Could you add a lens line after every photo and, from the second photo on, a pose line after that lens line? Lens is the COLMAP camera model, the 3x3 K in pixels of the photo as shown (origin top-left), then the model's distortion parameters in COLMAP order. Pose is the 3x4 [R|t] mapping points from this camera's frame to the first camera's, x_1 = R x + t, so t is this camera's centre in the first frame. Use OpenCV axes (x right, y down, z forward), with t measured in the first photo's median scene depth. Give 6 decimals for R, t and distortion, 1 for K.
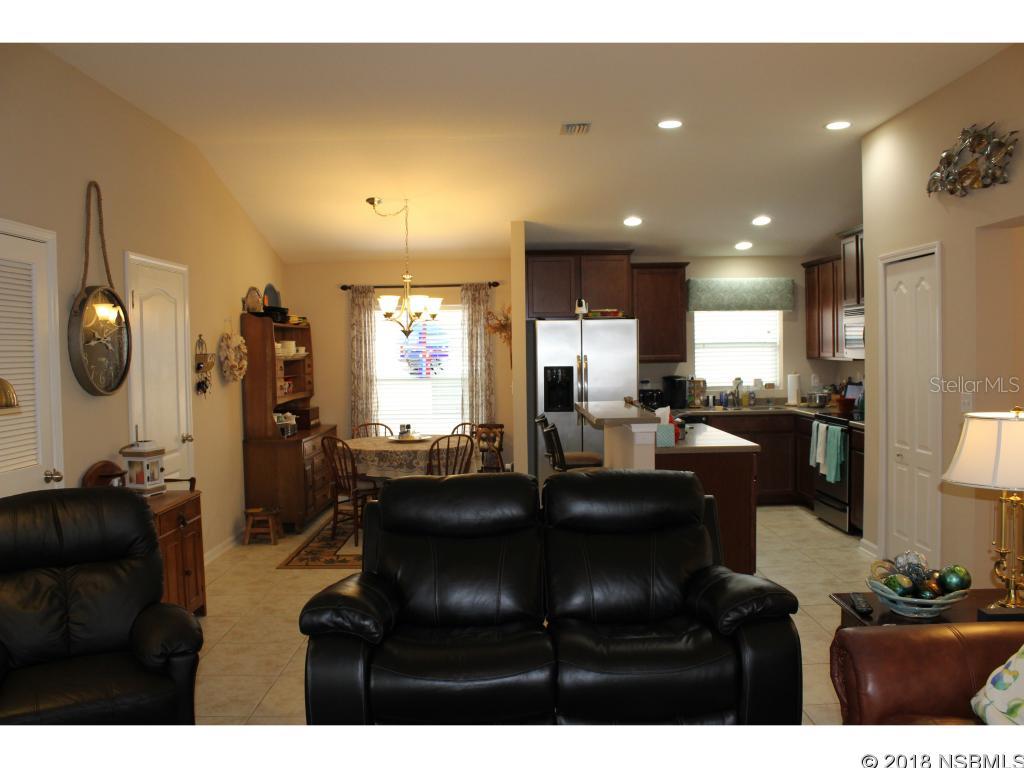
lens RADIAL K [[858.4, 0, 512.4], [0, 858.4, 384.3], [0, 0, 1]] dist [-0.137553, 0.084693]
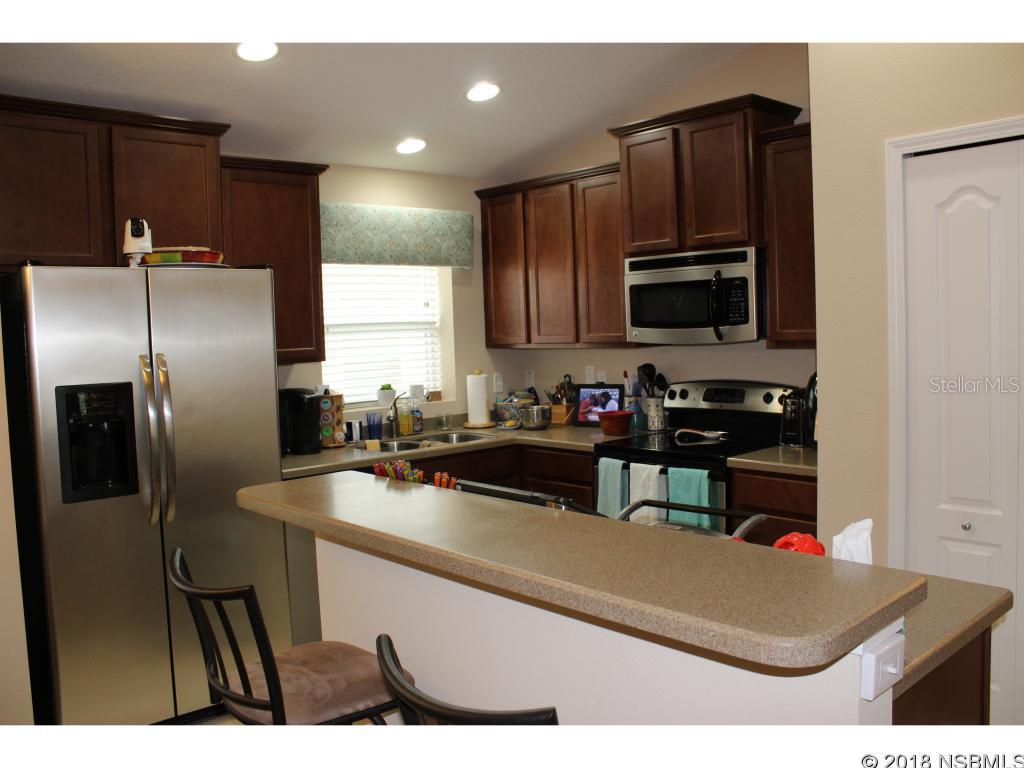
lens RADIAL K [[858.4, 0, 511.9], [0, 858.4, 379.9], [0, 0, 1]] dist [-0.137553, 0.084693]
pose [[0.750374, -0.049430, 0.659163, -0.048737], [0.046443, 0.998678, 0.022021, -0.020244], [-0.659380, 0.014089, 0.751678, 0.531259]]
